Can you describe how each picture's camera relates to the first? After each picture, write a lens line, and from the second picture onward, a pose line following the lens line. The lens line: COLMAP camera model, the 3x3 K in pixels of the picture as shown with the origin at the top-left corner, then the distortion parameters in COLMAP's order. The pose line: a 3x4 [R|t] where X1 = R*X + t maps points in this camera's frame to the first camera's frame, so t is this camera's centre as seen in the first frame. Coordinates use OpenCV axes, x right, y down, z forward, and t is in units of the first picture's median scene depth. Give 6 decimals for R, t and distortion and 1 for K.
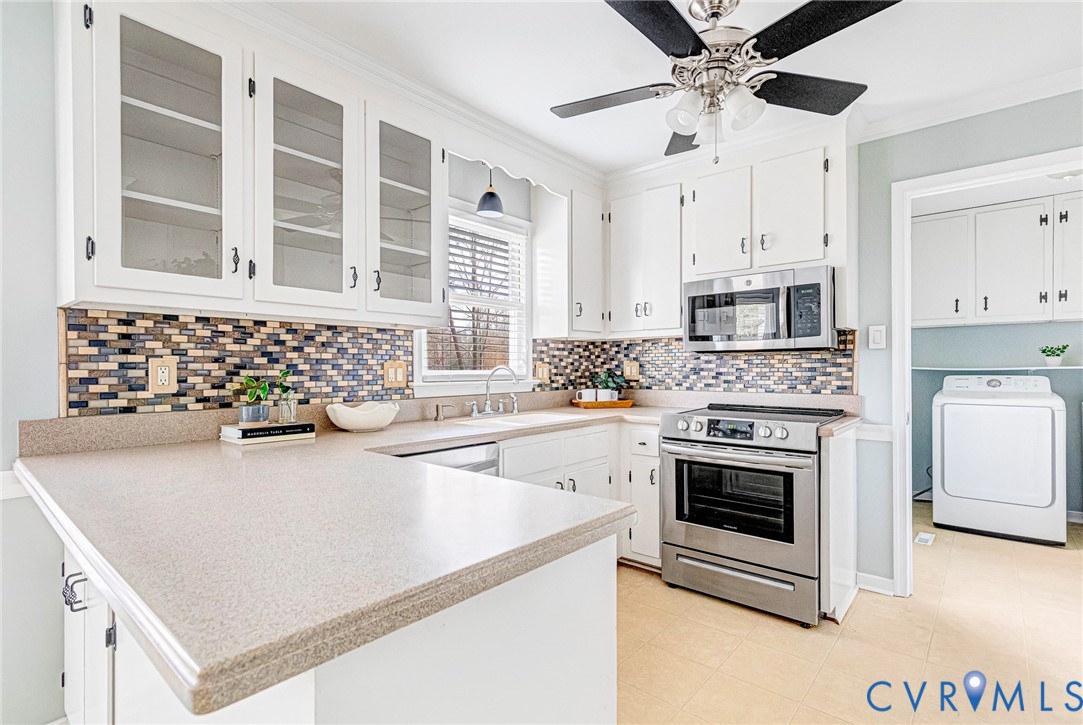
lens RADIAL K [[512.8, 0, 542.6], [0, 512.8, 369.6], [0, 0, 1]] dist [0.007130, -0.000845]
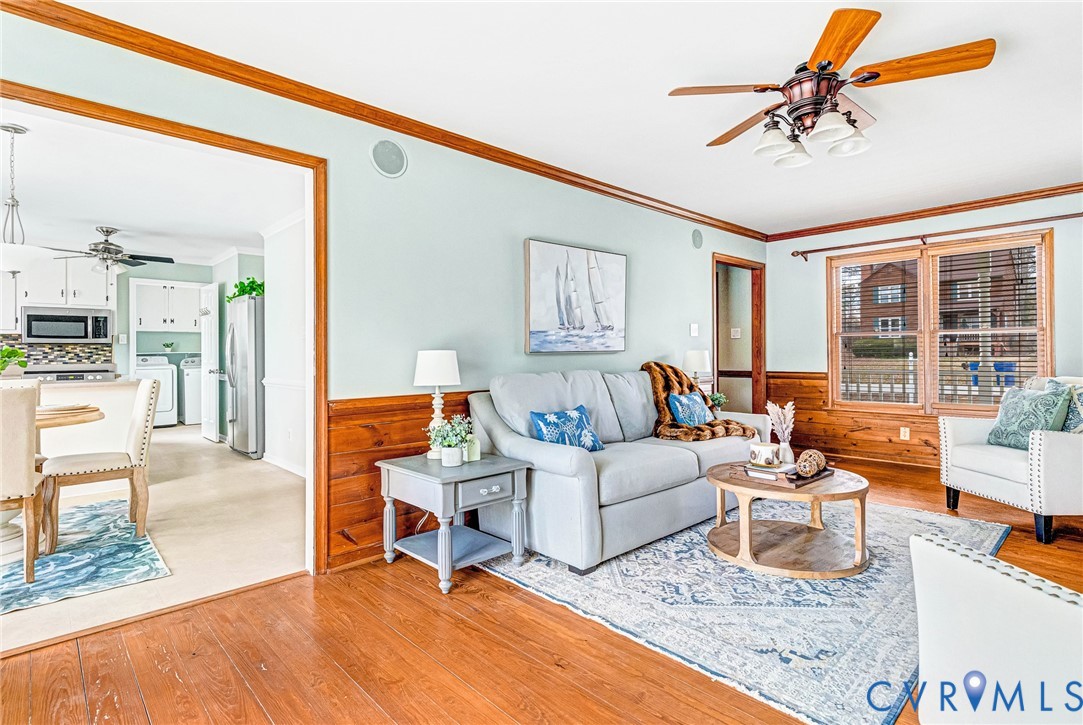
lens RADIAL K [[536.9, 0, 546.3], [0, 536.9, 352.3], [0, 0, 1]] dist [0.003959, 0.000722]
pose [[0.100046, 0.003370, 0.994977, -1.721999], [0.010193, 0.999938, -0.004412, 0.031803], [-0.994931, 0.010583, 0.100006, -1.274662]]
